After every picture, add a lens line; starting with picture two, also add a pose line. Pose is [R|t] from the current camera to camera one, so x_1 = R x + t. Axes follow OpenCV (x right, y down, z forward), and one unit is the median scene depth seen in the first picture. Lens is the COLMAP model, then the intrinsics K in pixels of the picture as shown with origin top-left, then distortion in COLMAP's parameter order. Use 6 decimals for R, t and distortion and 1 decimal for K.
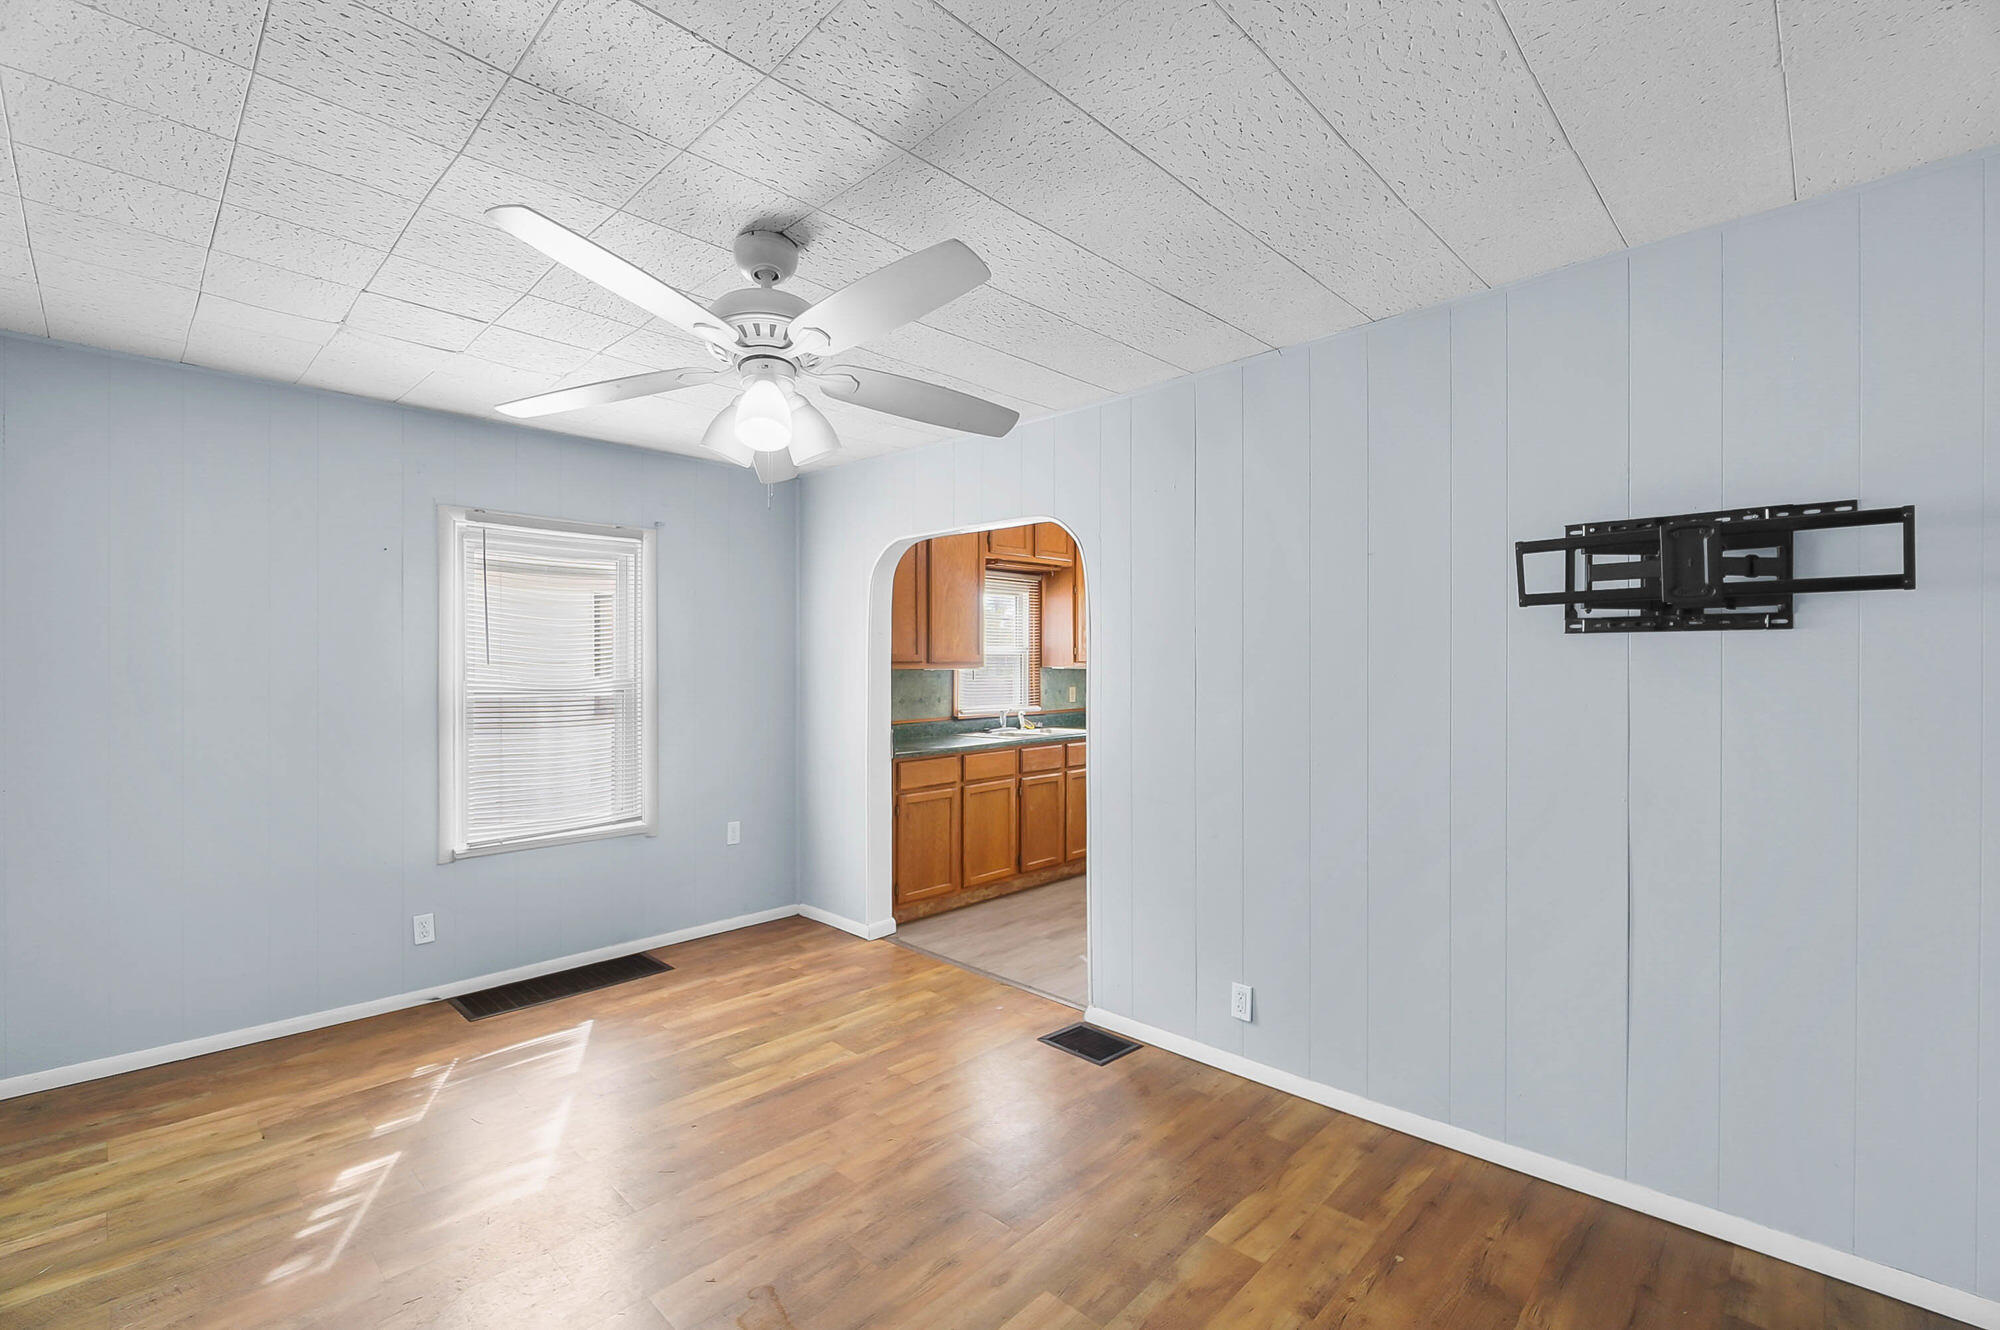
lens RADIAL K [[869.4, 0, 997.3], [0, 869.4, 655.4], [0, 0, 1]] dist [-0.002924, -0.001701]
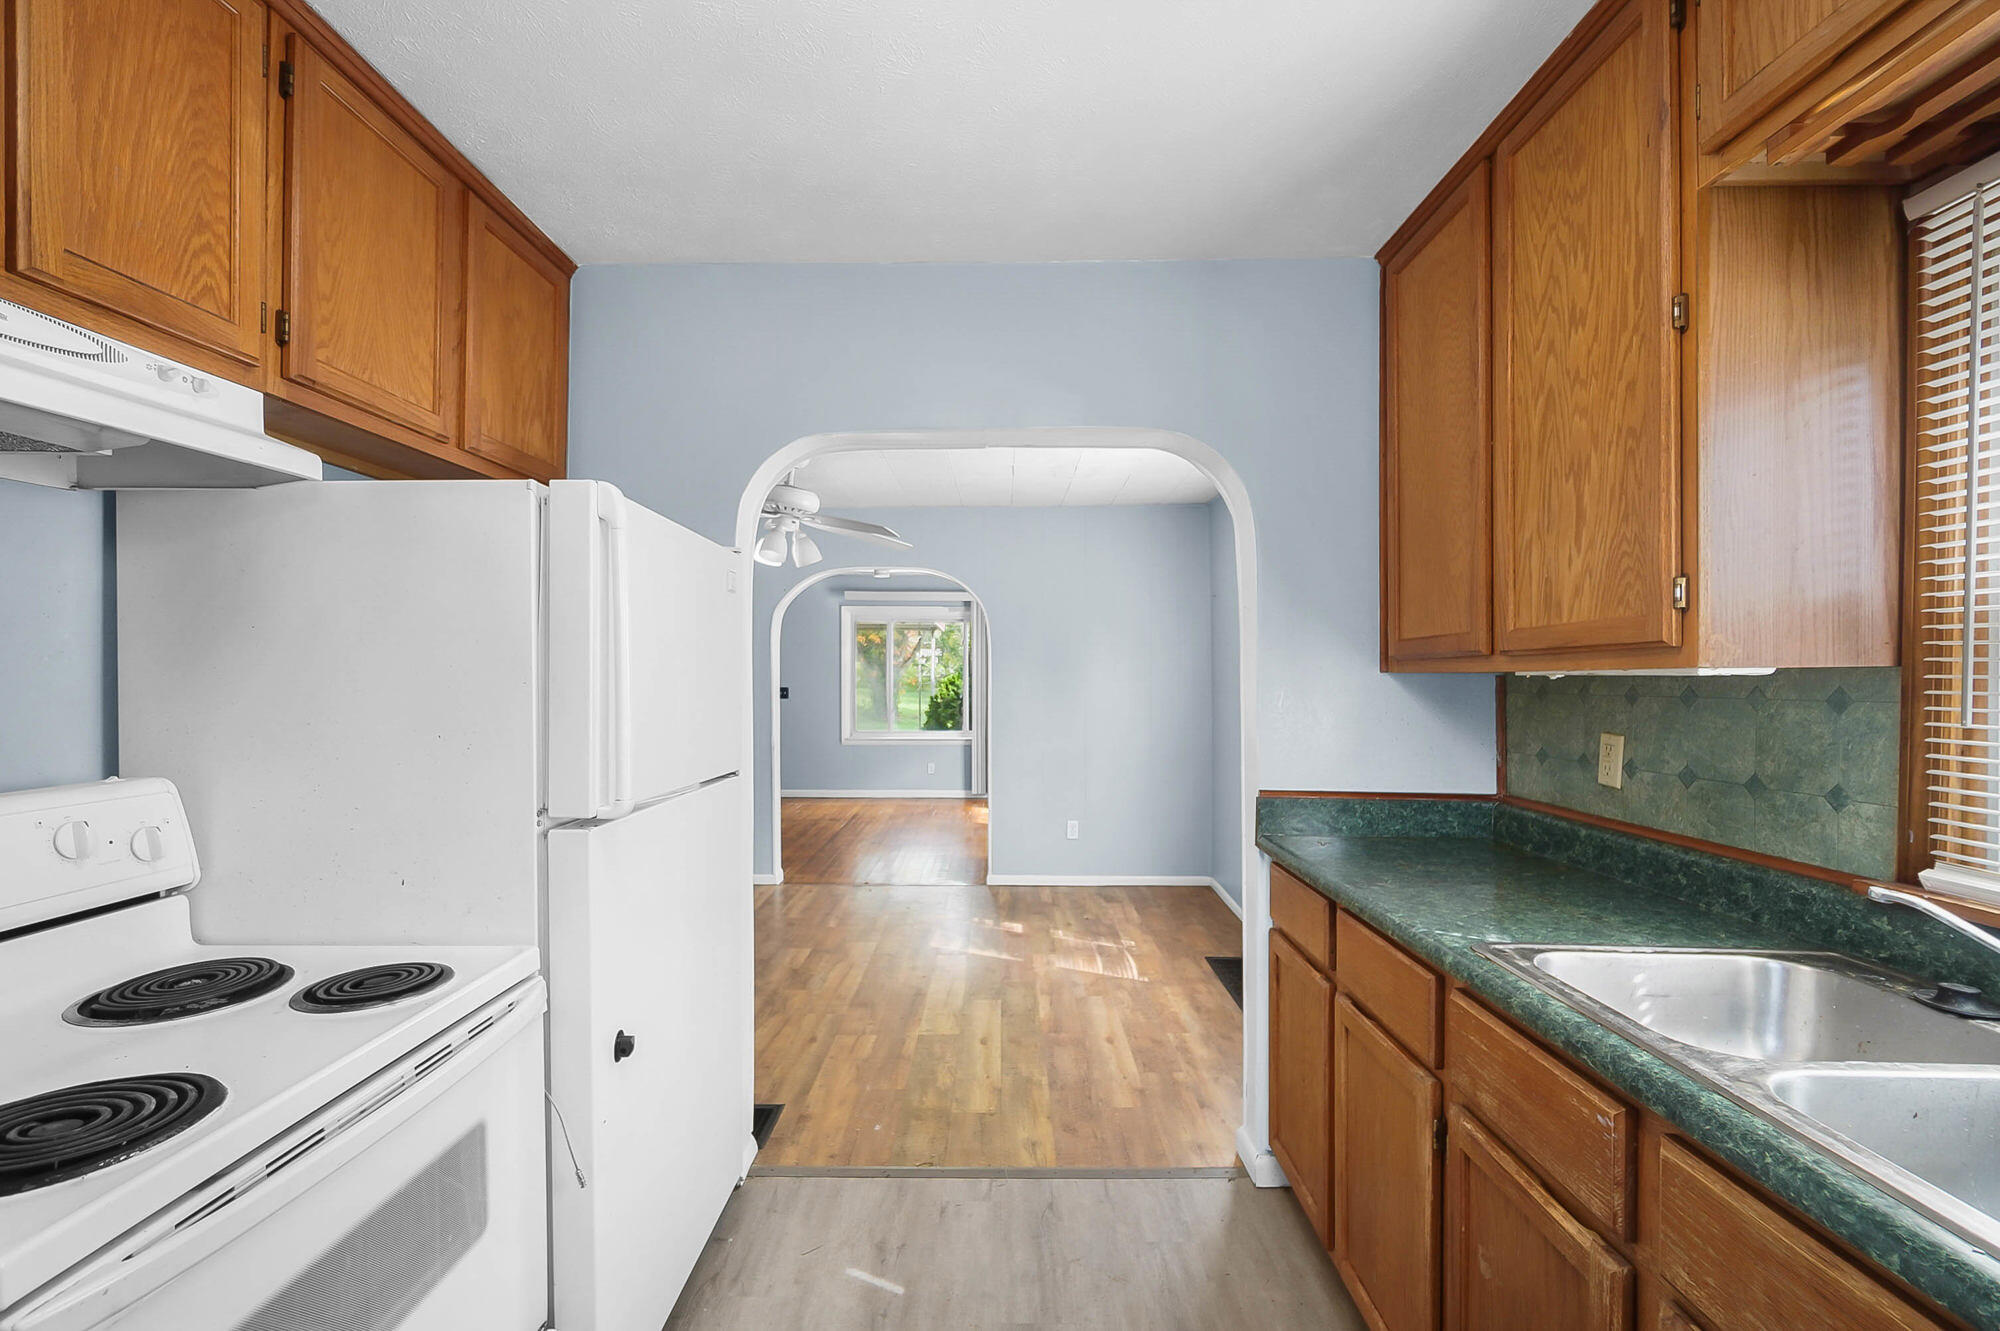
lens RADIAL K [[877.1, 0, 994.7], [0, 877.1, 686.1], [0, 0, 1]] dist [0.000149, -0.003062]
pose [[-0.726400, 0.007689, -0.687229, 0.458073], [0.006526, 0.999970, 0.004290, 0.028586], [0.687241, -0.001369, -0.726428, 1.677602]]
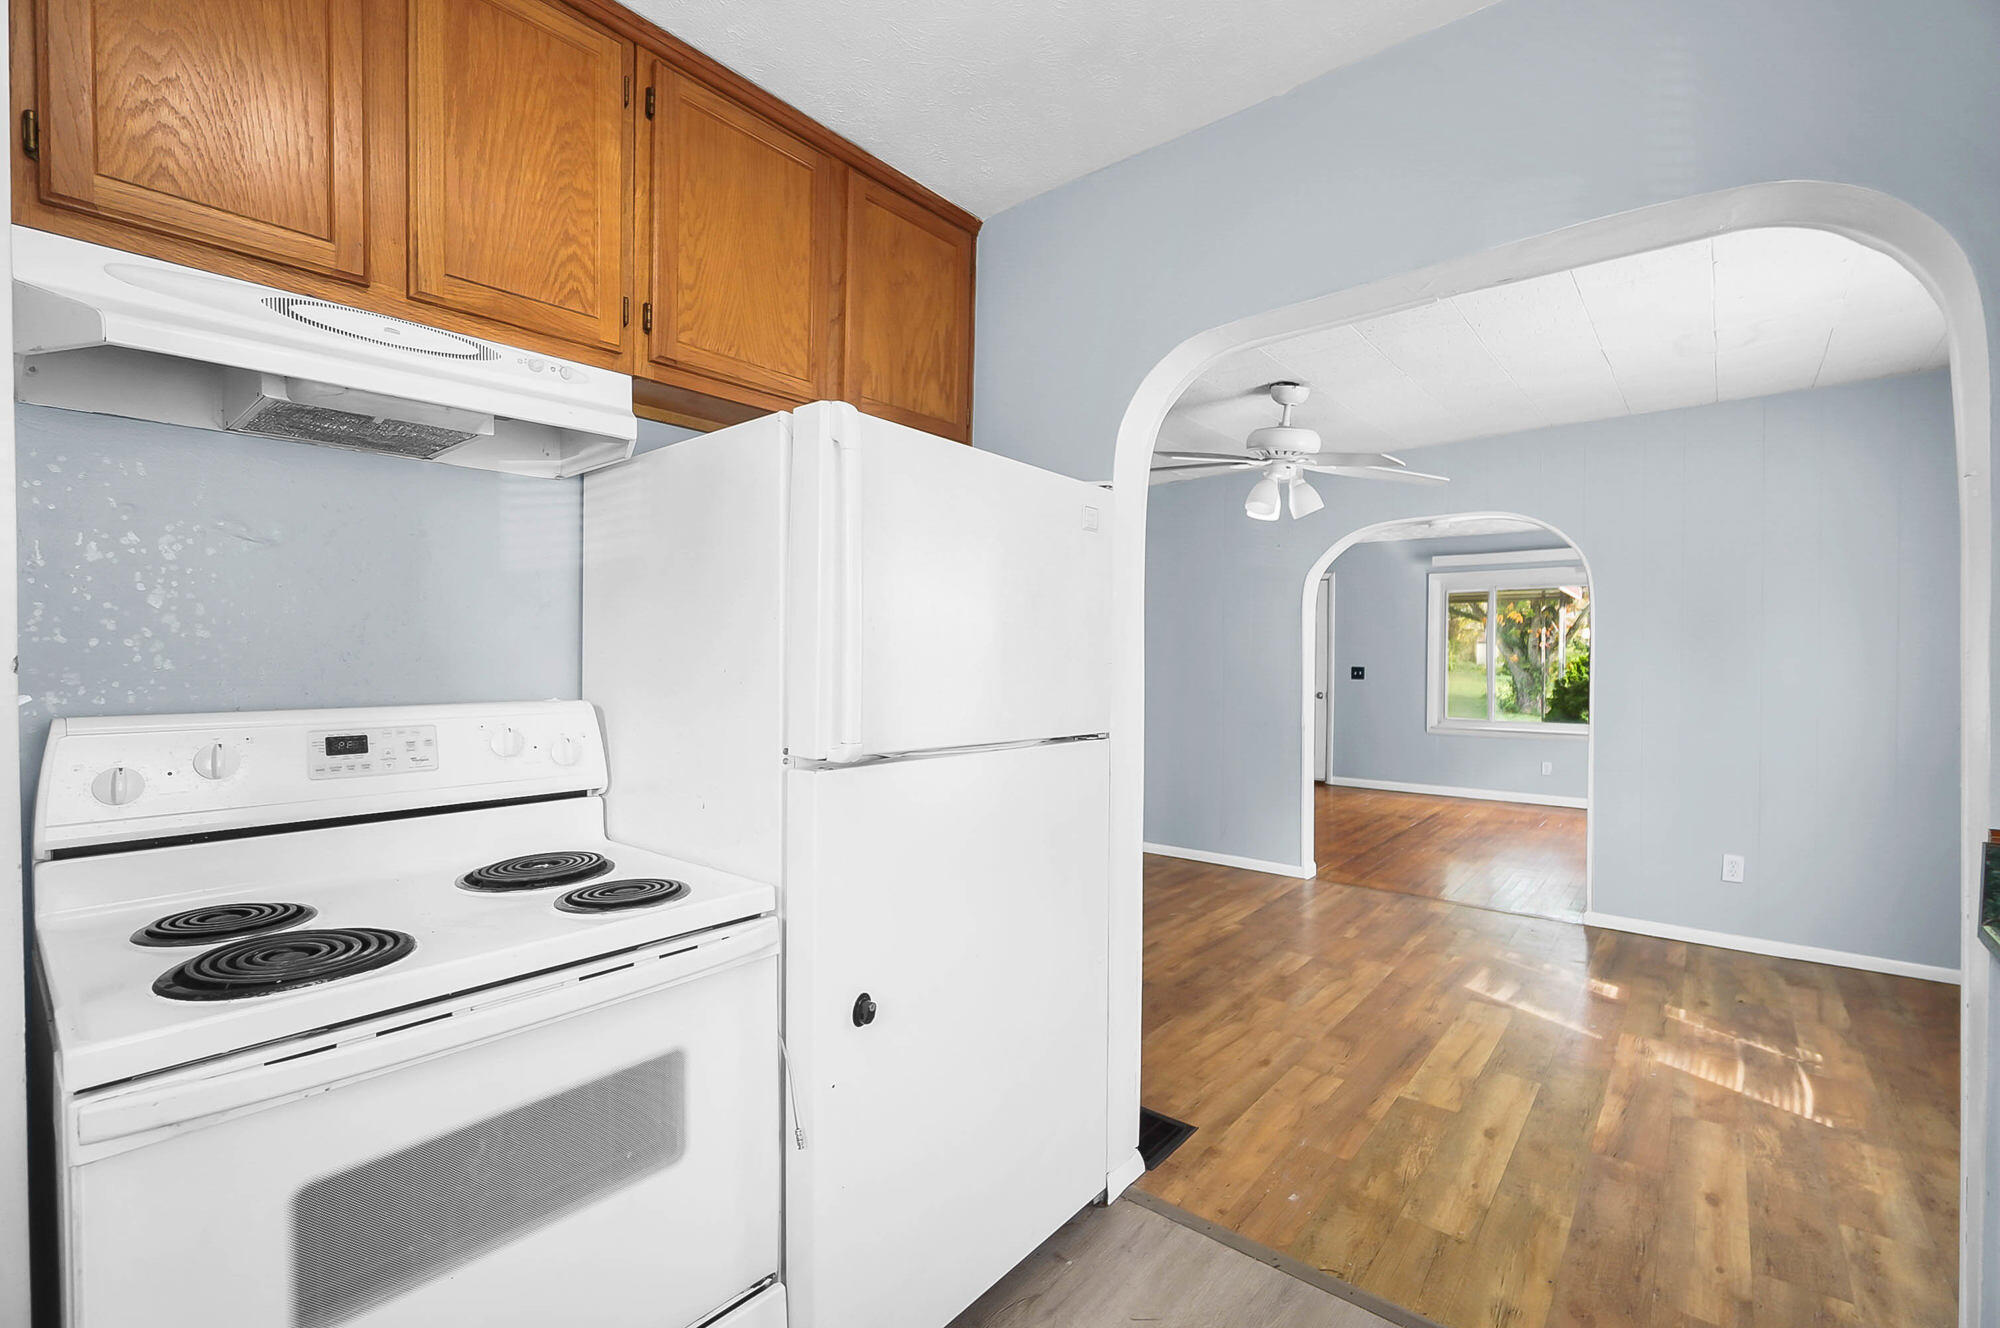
lens RADIAL K [[870.5, 0, 998.3], [0, 870.5, 670.0], [0, 0, 1]] dist [0.001613, -0.002870]
pose [[-0.997345, -0.003030, -0.072759, 0.254594], [-0.003053, 0.999995, 0.000208, 0.052101], [0.072758, 0.000430, -0.997350, 1.636315]]
